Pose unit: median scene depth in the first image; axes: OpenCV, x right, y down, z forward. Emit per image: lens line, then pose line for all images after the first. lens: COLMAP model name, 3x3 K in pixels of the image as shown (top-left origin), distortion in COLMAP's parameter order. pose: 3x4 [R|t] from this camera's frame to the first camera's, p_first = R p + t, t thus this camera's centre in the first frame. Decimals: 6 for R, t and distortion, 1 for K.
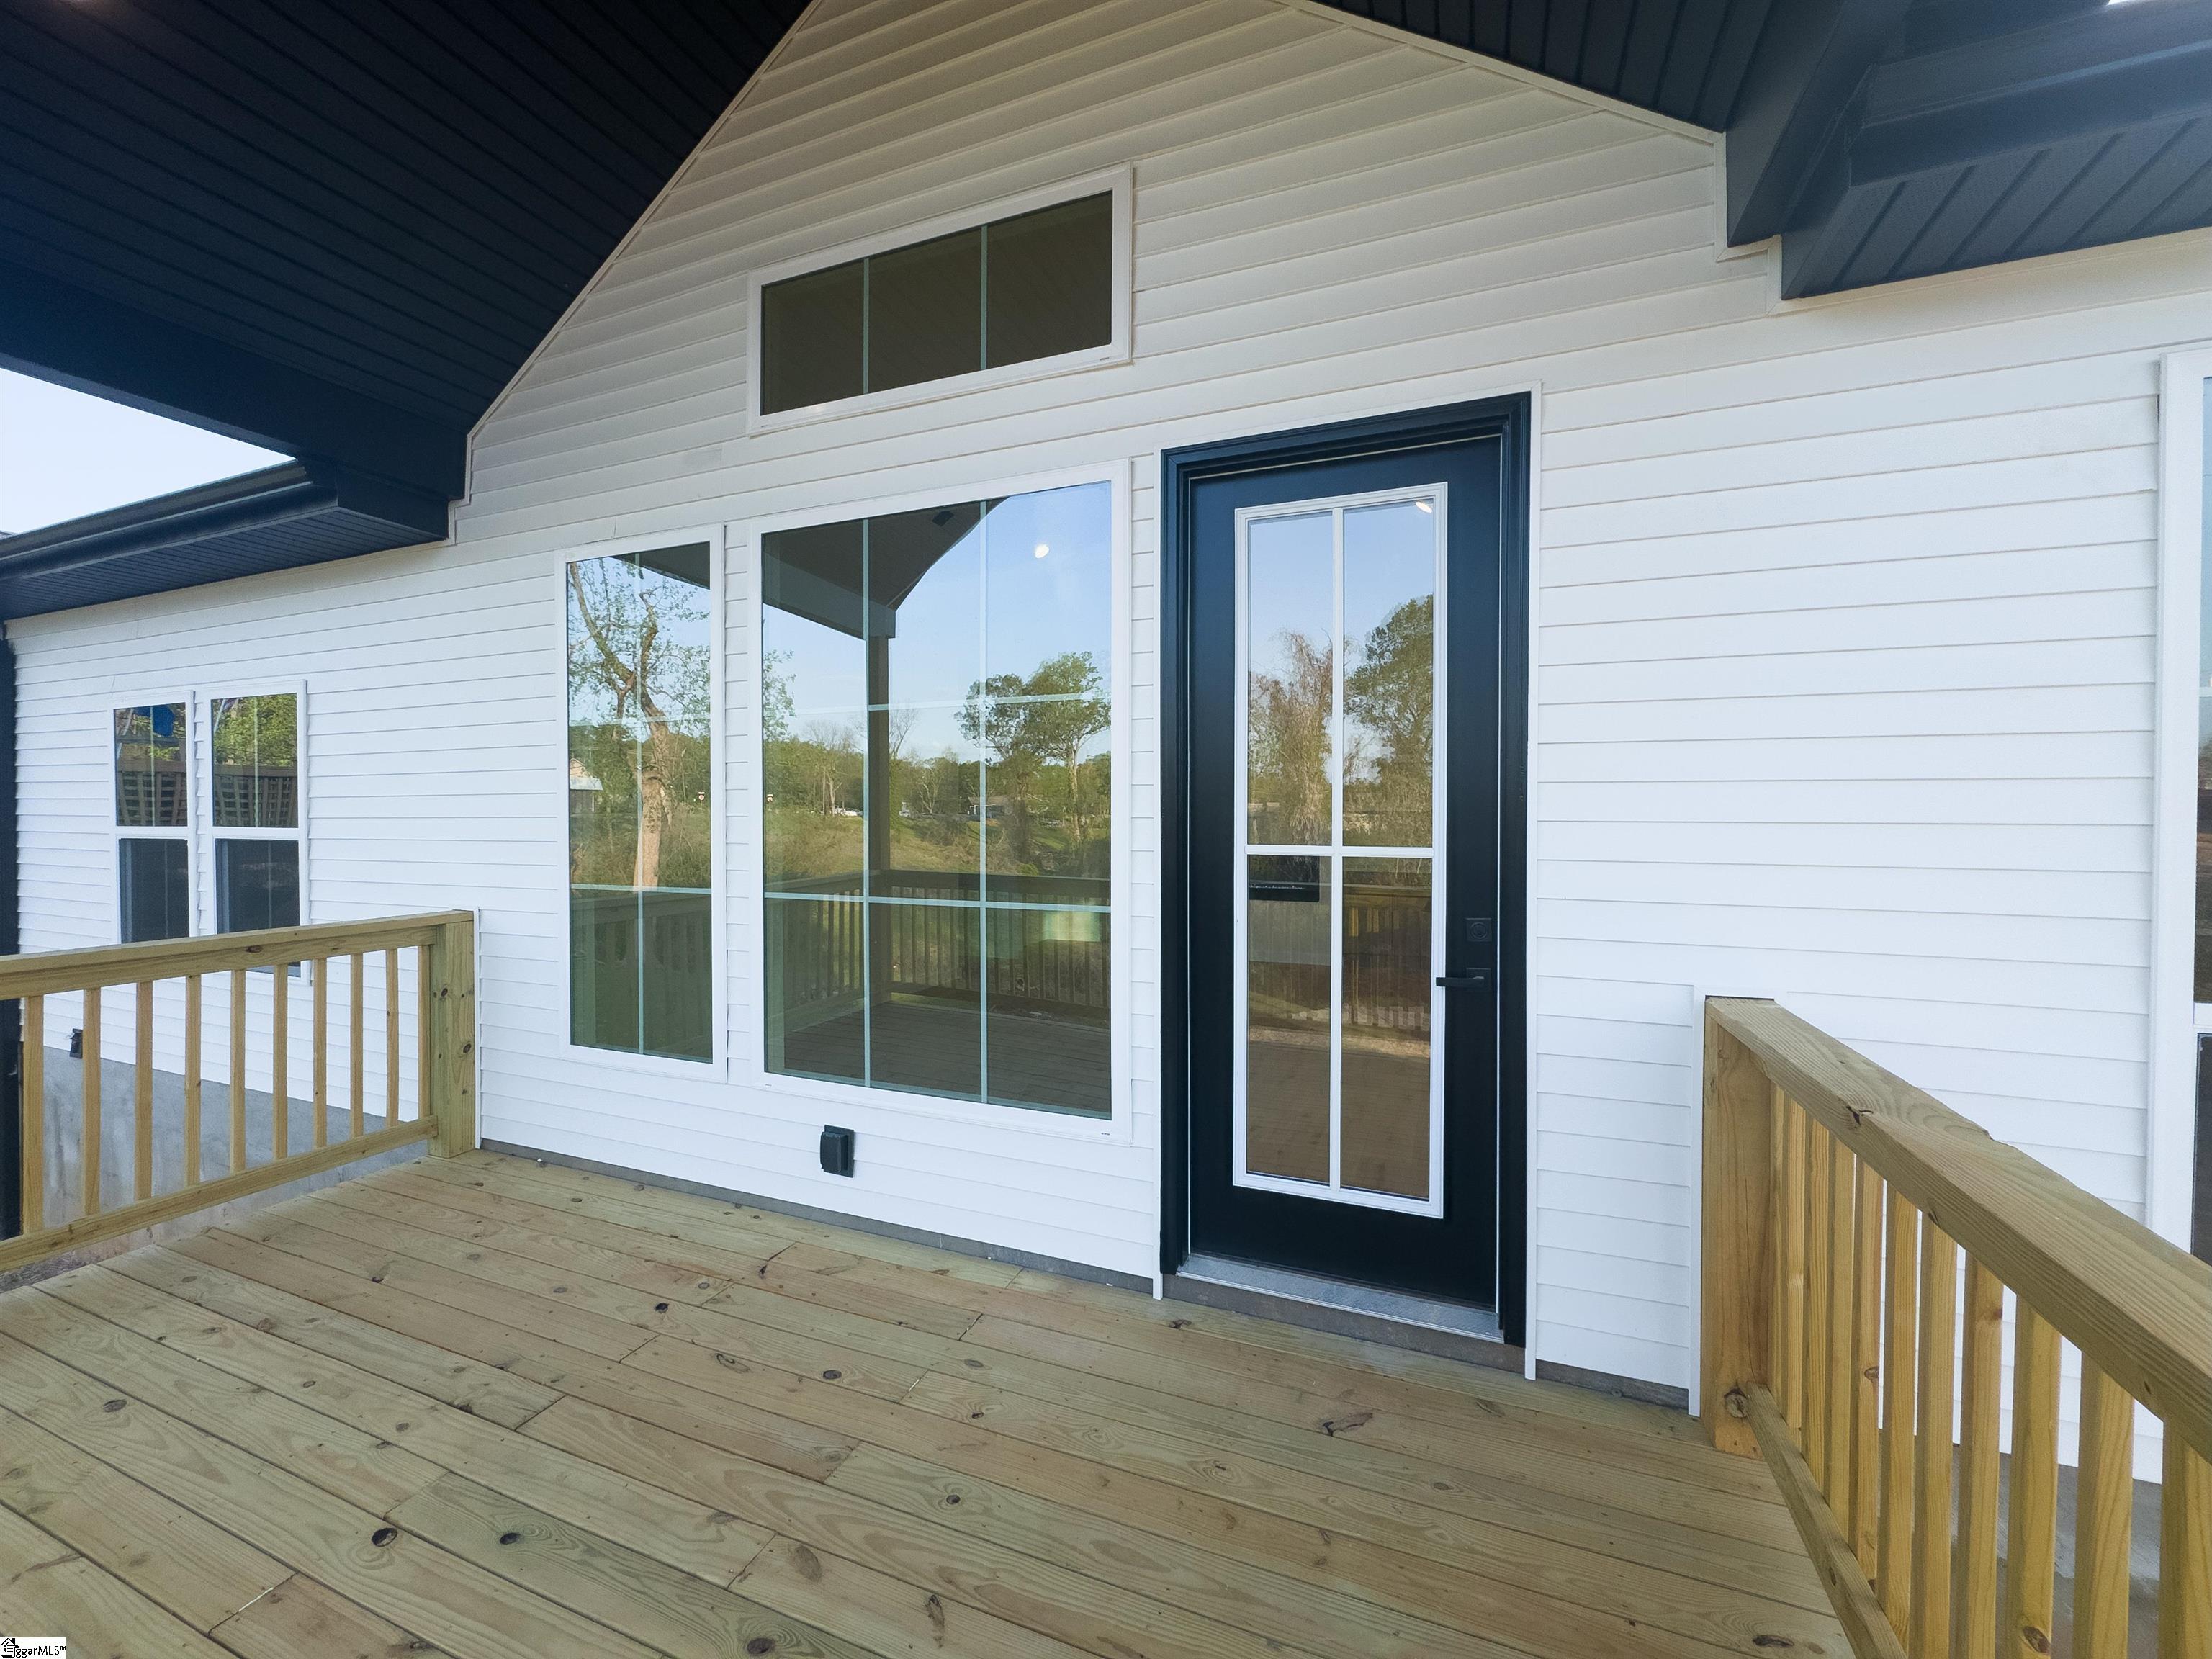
lens RADIAL K [[882.4, 0, 1094.7], [0, 882.4, 835.0], [0, 0, 1]] dist [-0.010994, 0.001118]
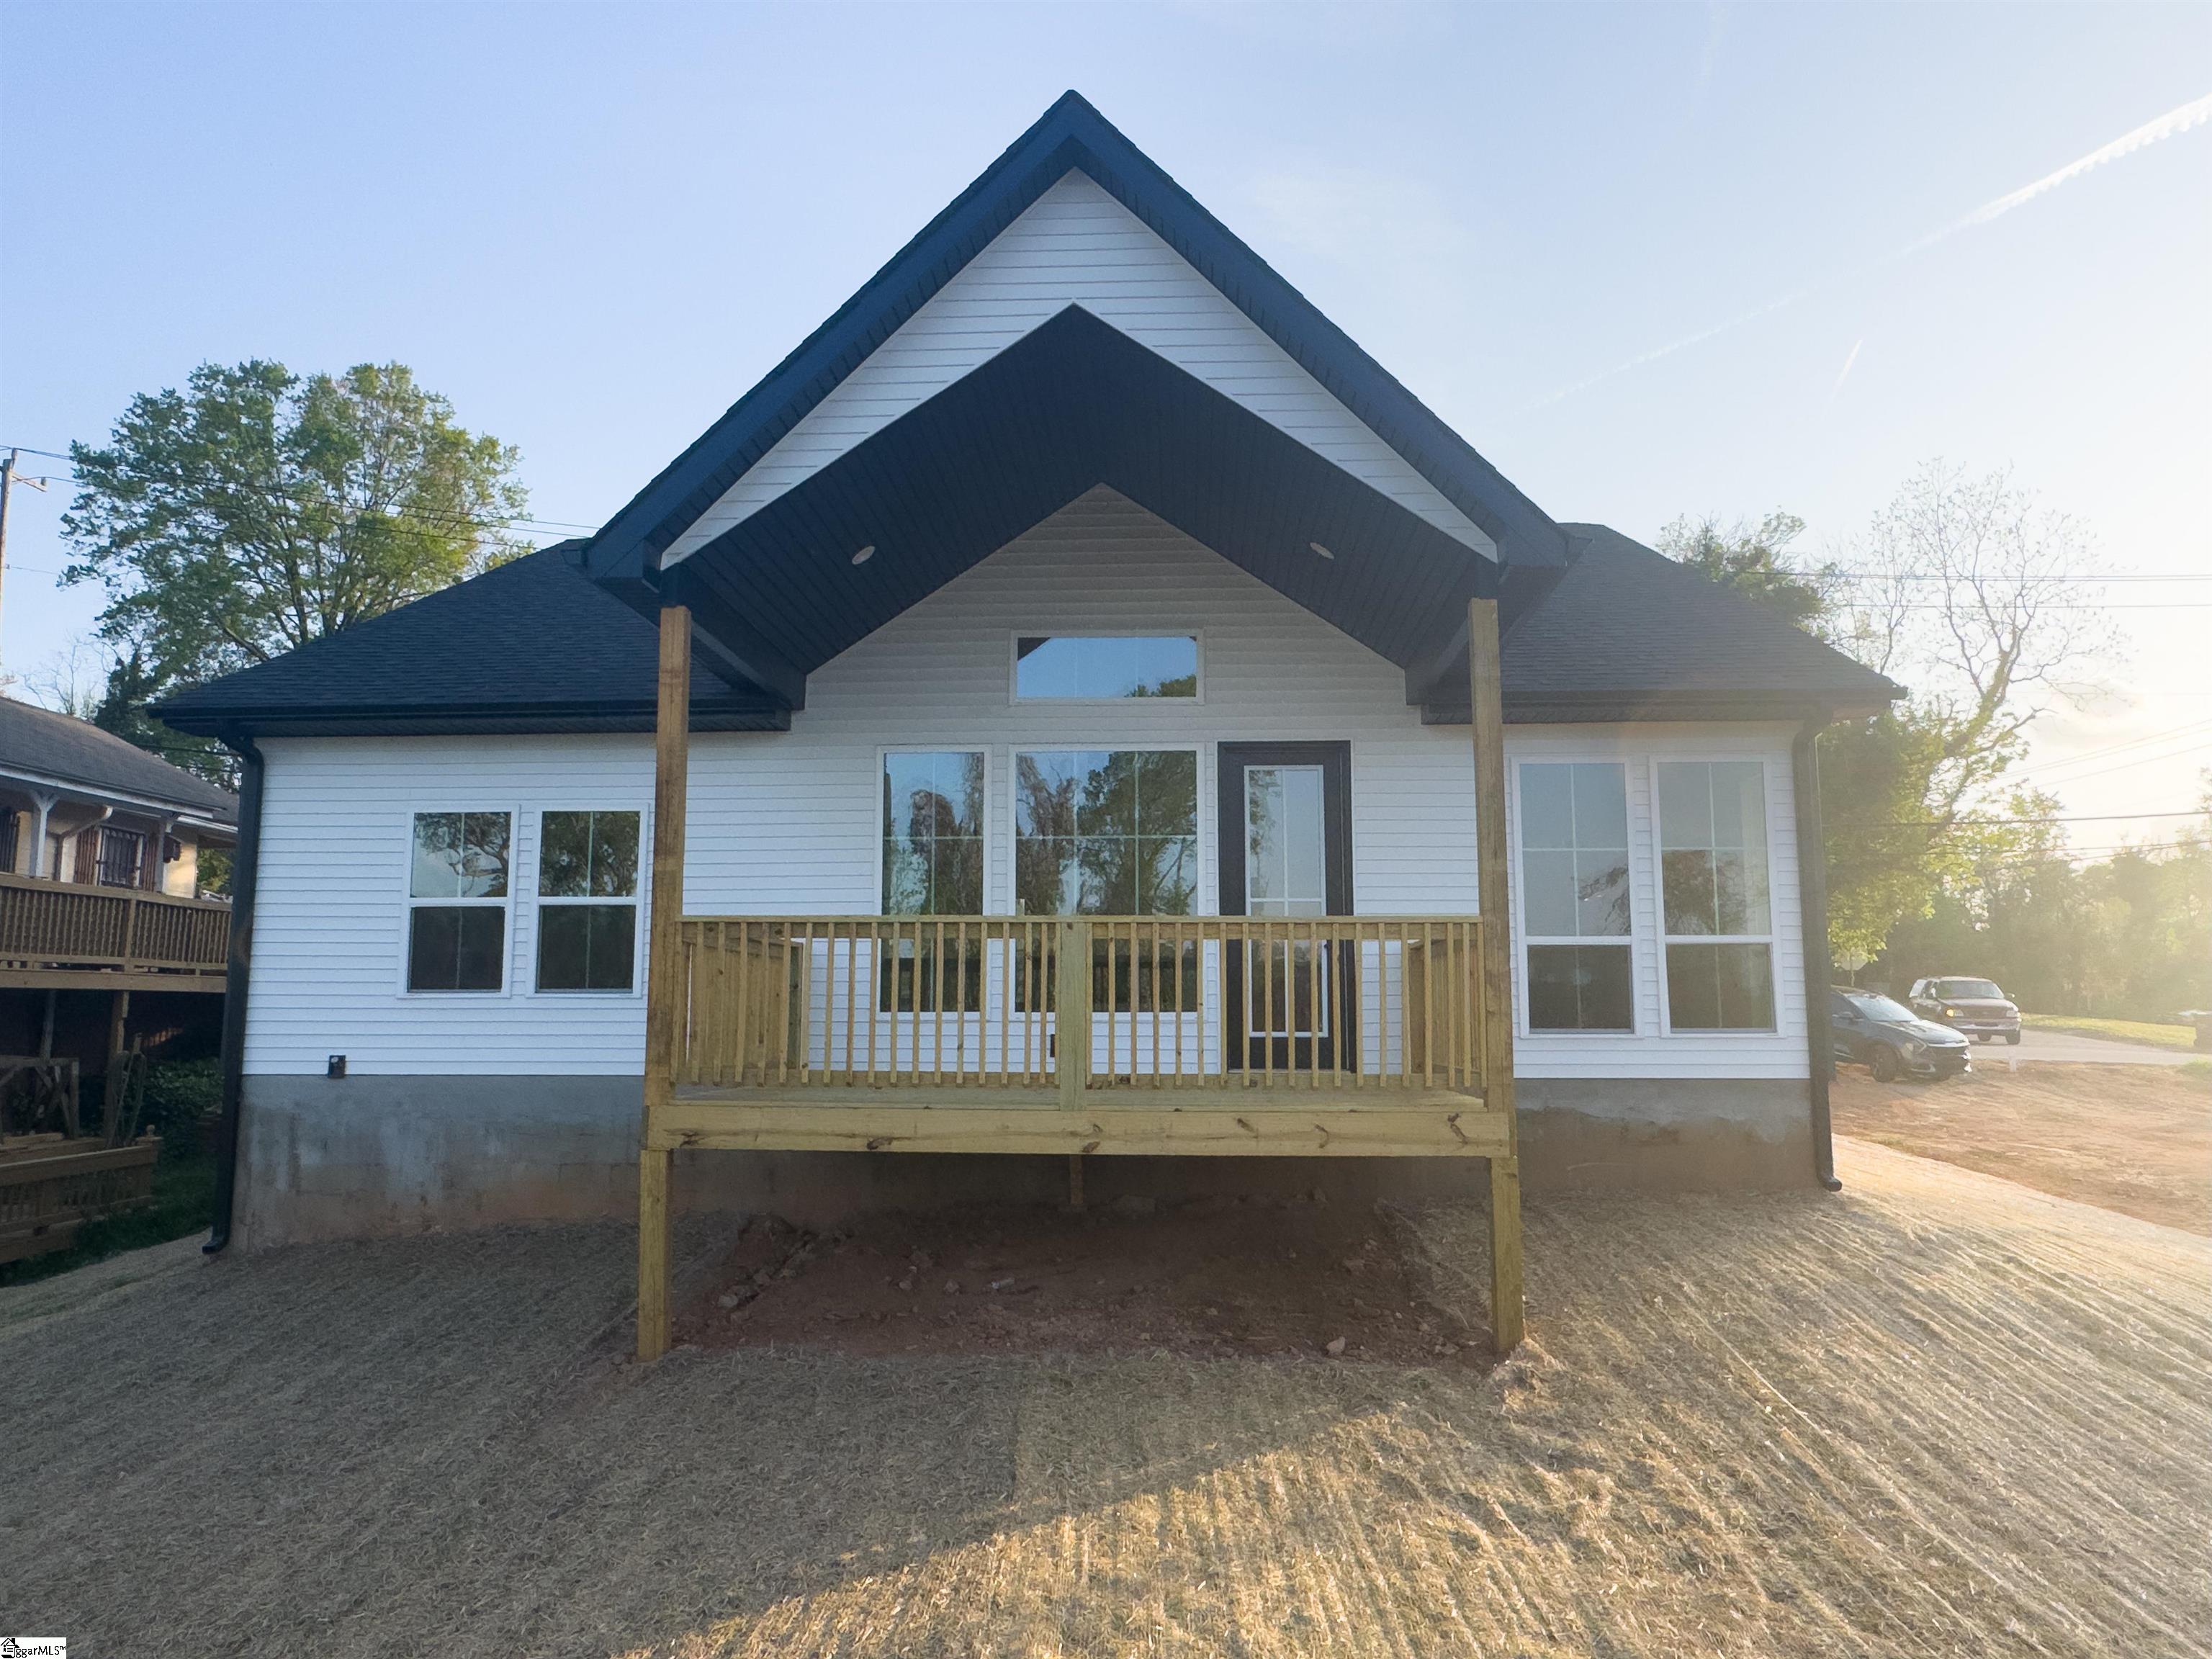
lens RADIAL K [[1571.2, 0, 1104.6], [0, 1571.2, 833.3], [0, 0, 1]] dist [0.052262, -0.056773]
pose [[0.950069, 0.045801, 0.308660, -1.608735], [0.004312, 0.987148, -0.159752, 0.536351], [-0.312010, 0.153106, 0.937661, -3.082863]]
